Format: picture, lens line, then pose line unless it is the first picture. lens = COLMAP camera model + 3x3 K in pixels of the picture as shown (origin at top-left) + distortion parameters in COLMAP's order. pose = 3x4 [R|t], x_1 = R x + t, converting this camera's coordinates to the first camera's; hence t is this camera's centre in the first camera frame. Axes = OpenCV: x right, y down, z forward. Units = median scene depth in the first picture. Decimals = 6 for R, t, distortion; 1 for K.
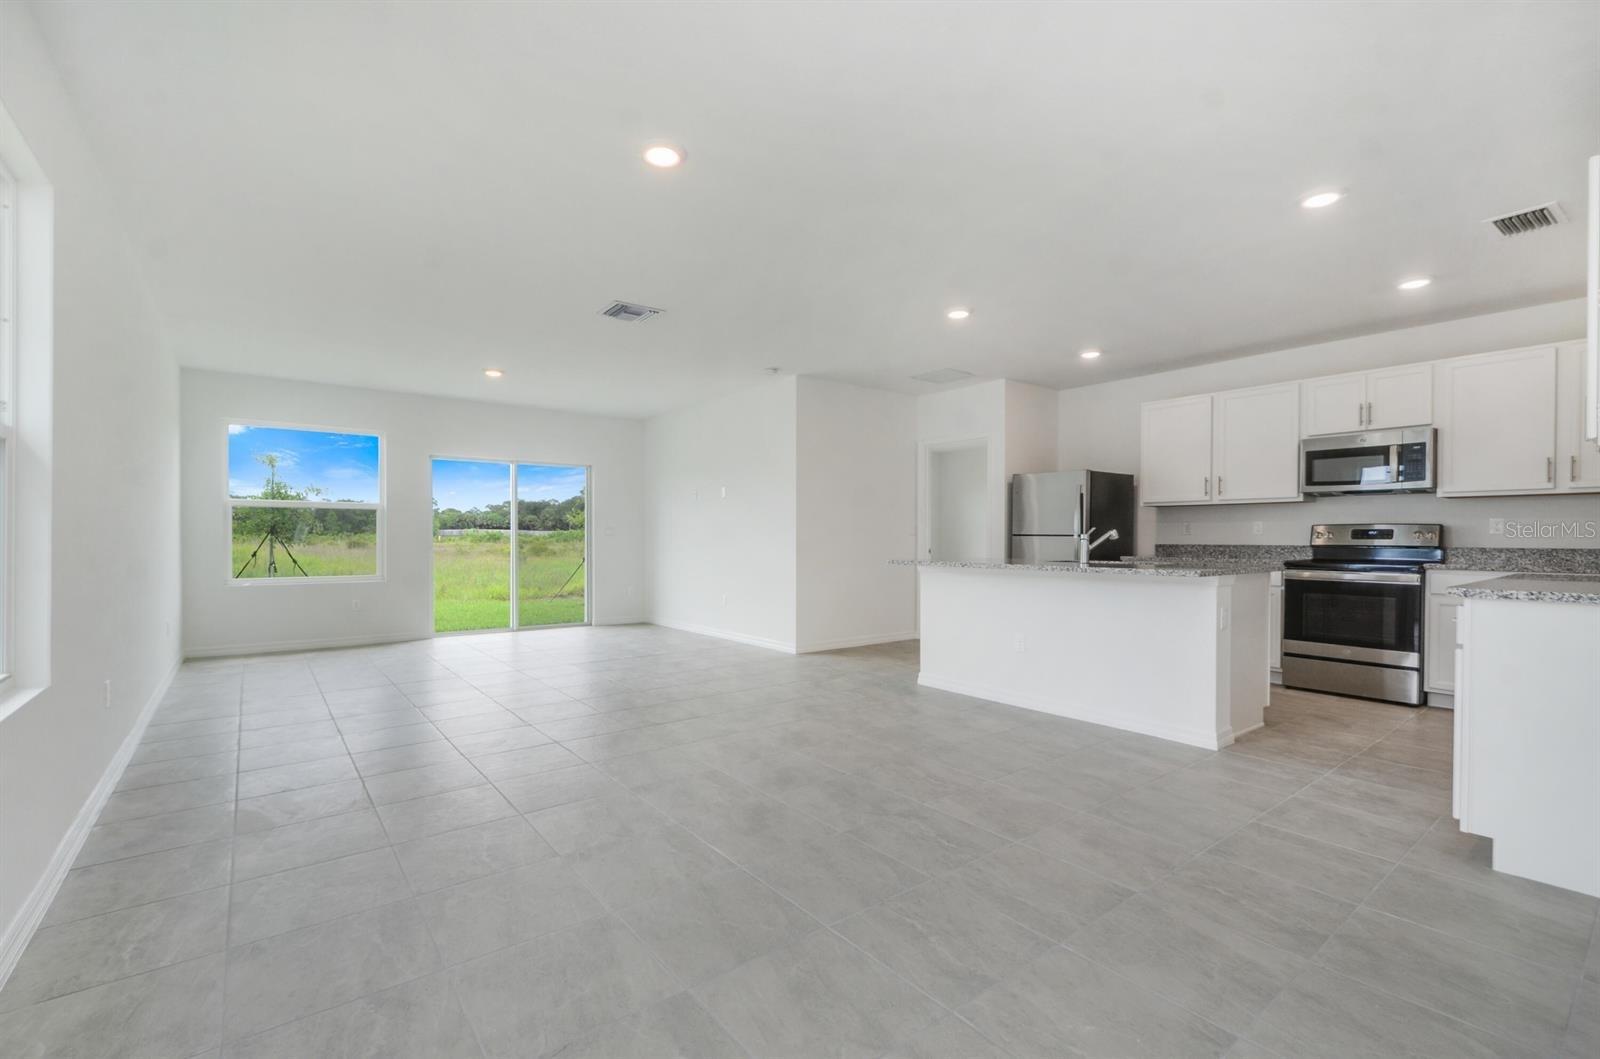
lens RADIAL K [[707.5, 0, 803.4], [0, 707.5, 531.1], [0, 0, 1]] dist [0.000798, 0.000233]
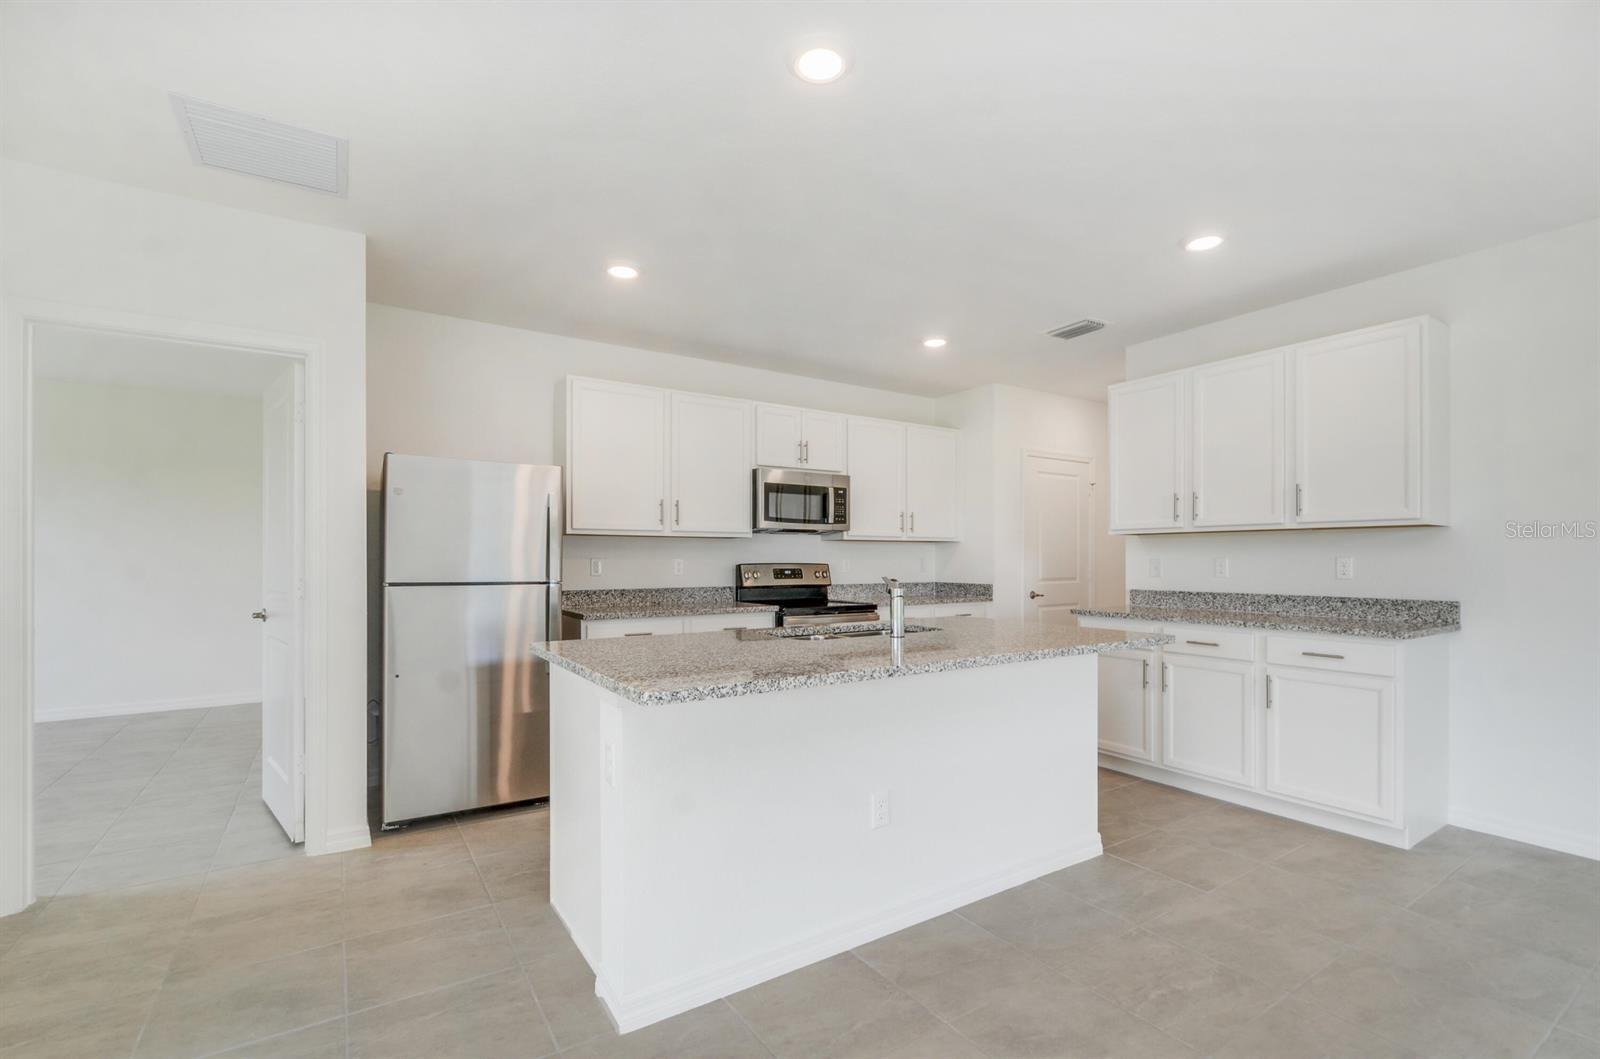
lens RADIAL K [[707.5, 0, 799.3], [0, 707.5, 558.3], [0, 0, 1]] dist [0.000798, 0.000233]
pose [[0.089041, 0.000474, 0.996028, -0.139123], [-0.006355, 0.999980, 0.000092, -0.013645], [-0.996008, -0.006338, 0.089043, 0.707160]]
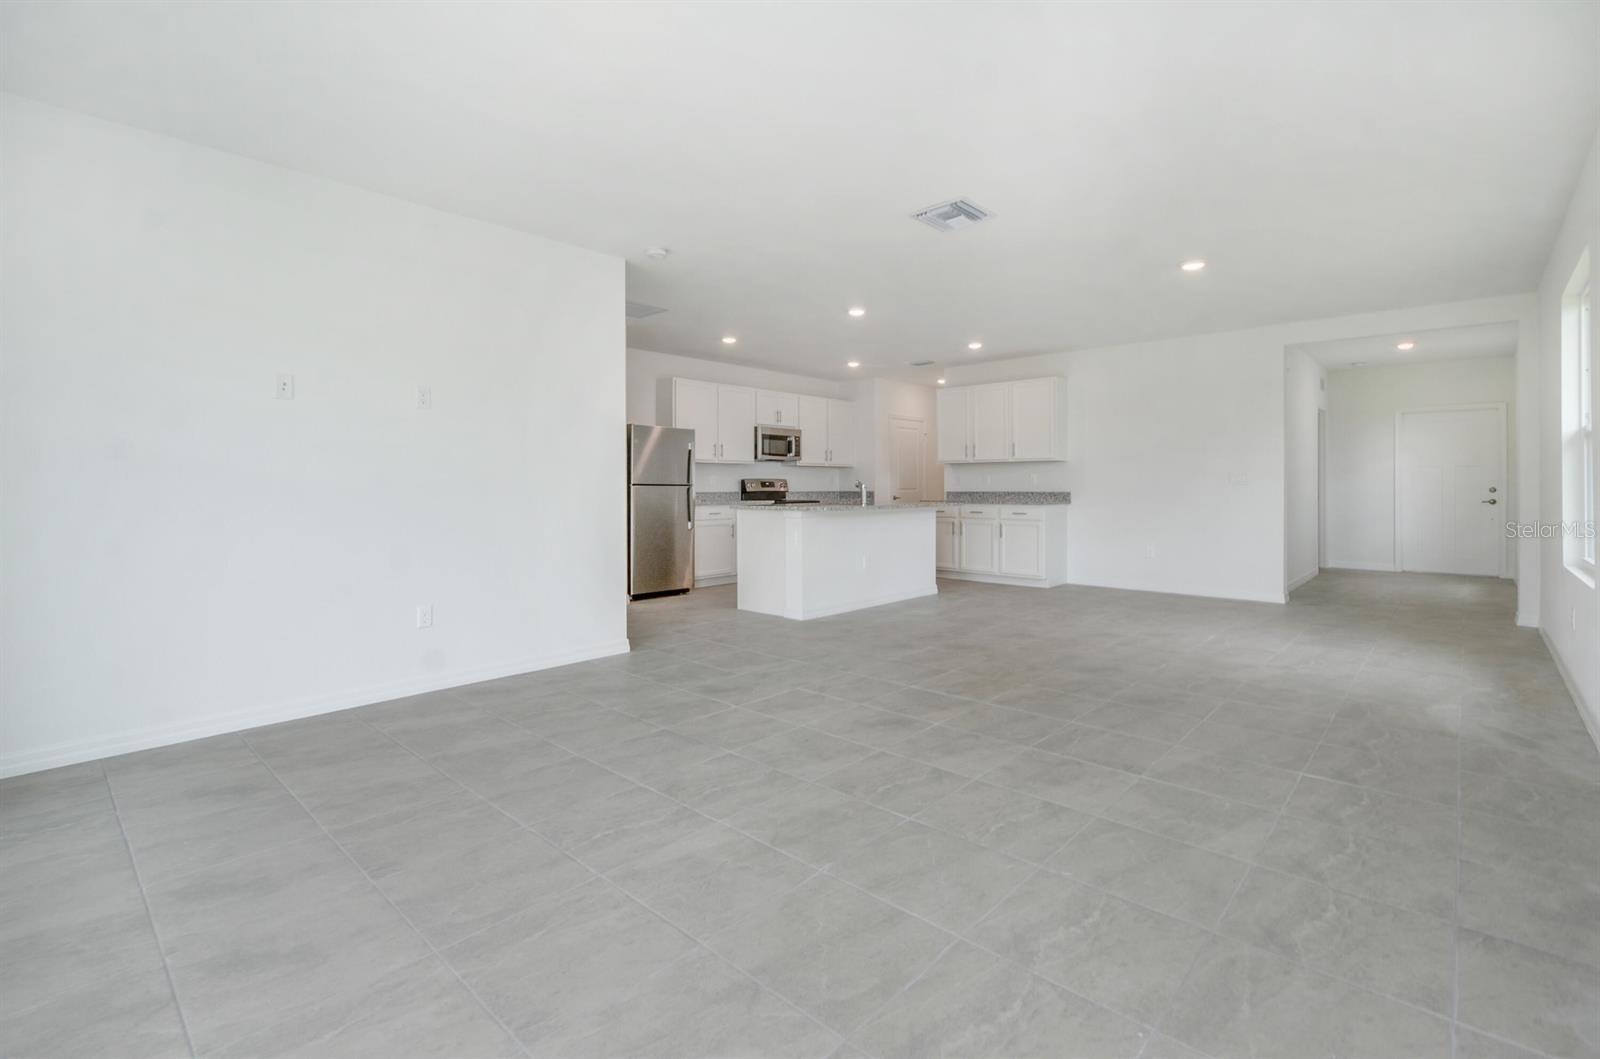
lens RADIAL K [[707.5, 0, 807.5], [0, 707.5, 486.2], [0, 0, 1]] dist [0.000798, 0.000233]
pose [[-0.162134, -0.001173, 0.986768, -0.759158], [-0.005049, 0.999987, 0.000360, 0.006527], [-0.986756, -0.004924, -0.162137, 0.945199]]
